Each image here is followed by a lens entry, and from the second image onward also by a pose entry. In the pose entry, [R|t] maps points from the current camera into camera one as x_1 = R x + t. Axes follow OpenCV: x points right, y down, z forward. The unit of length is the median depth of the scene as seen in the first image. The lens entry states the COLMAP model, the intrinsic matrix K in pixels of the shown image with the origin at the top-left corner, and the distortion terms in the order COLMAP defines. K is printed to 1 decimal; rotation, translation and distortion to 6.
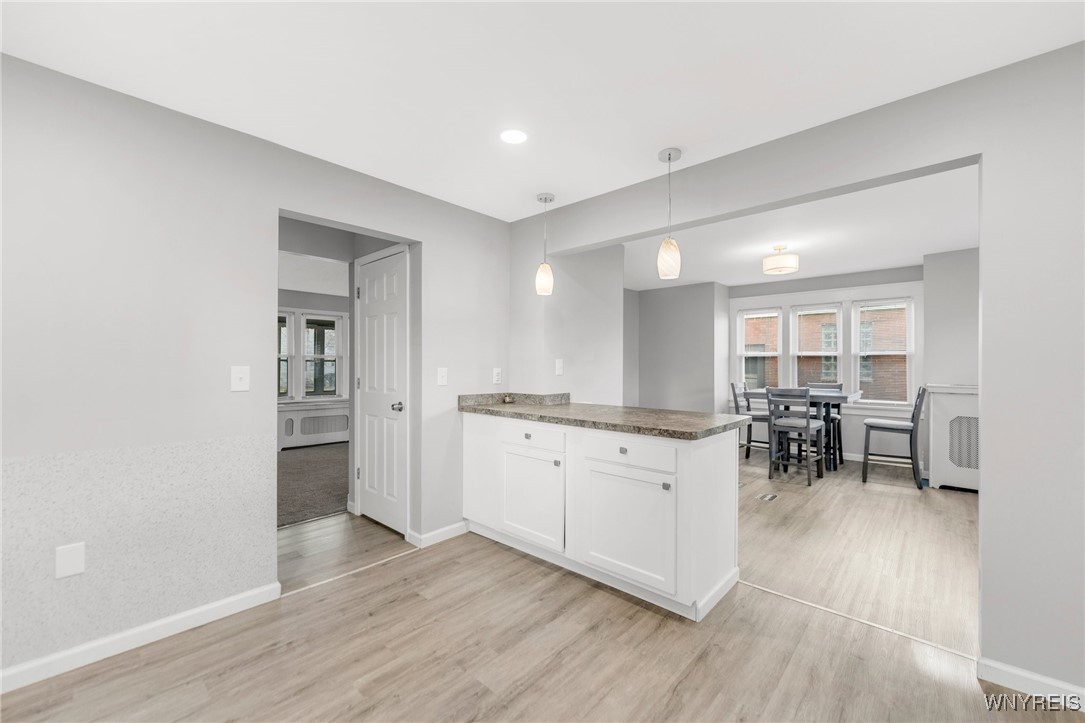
lens RADIAL K [[434.7, 0, 542.6], [0, 434.7, 363.5], [0, 0, 1]] dist [0.001050, -0.000271]
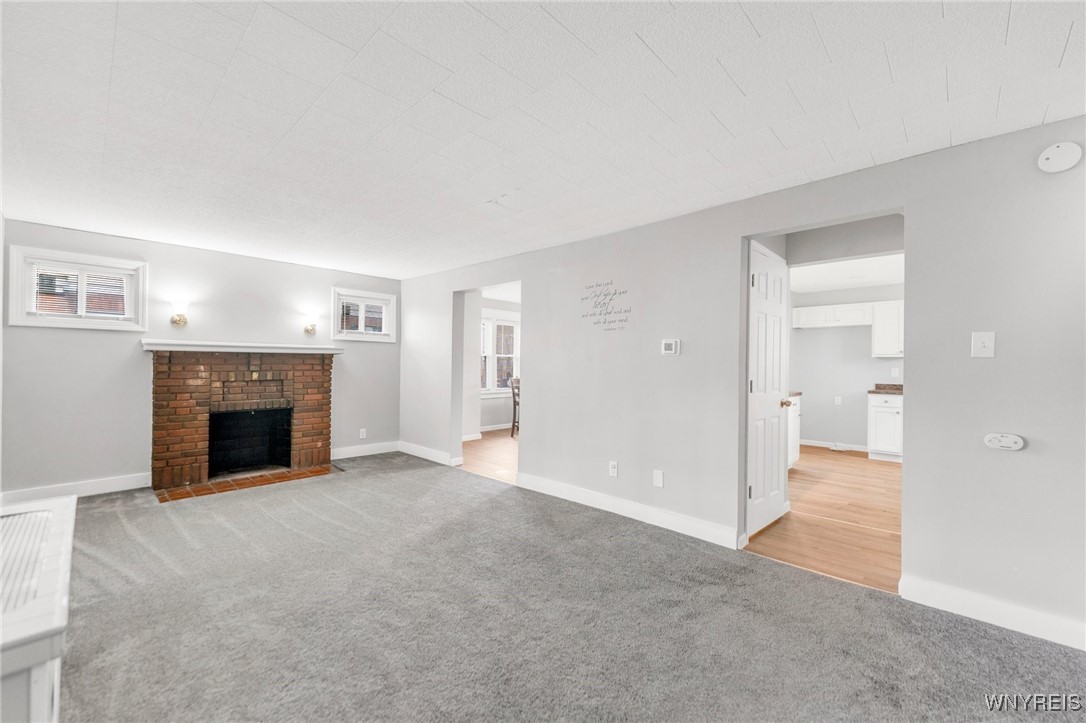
lens RADIAL K [[435.1, 0, 538.2], [0, 435.1, 365.3], [0, 0, 1]] dist [0.001050, -0.000271]
pose [[0.026955, -0.004039, 0.999628, -1.370621], [-0.012057, 0.999918, 0.004366, 0.001668], [-0.999564, -0.012170, 0.026904, 1.483304]]
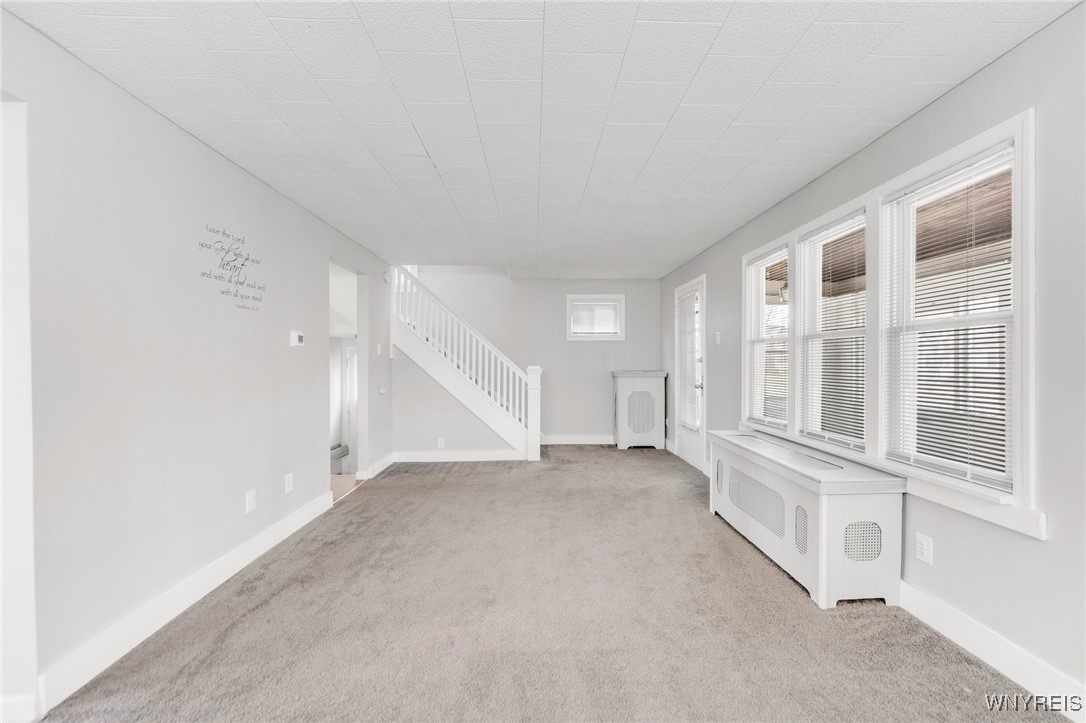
lens RADIAL K [[435.1, 0, 548.6], [0, 435.1, 363.7], [0, 0, 1]] dist [0.001050, -0.000271]
pose [[-0.712010, -0.000332, -0.702170, -0.099043], [0.000916, 0.999999, -0.001401, 0.015647], [0.702169, -0.001641, -0.712008, 2.268523]]
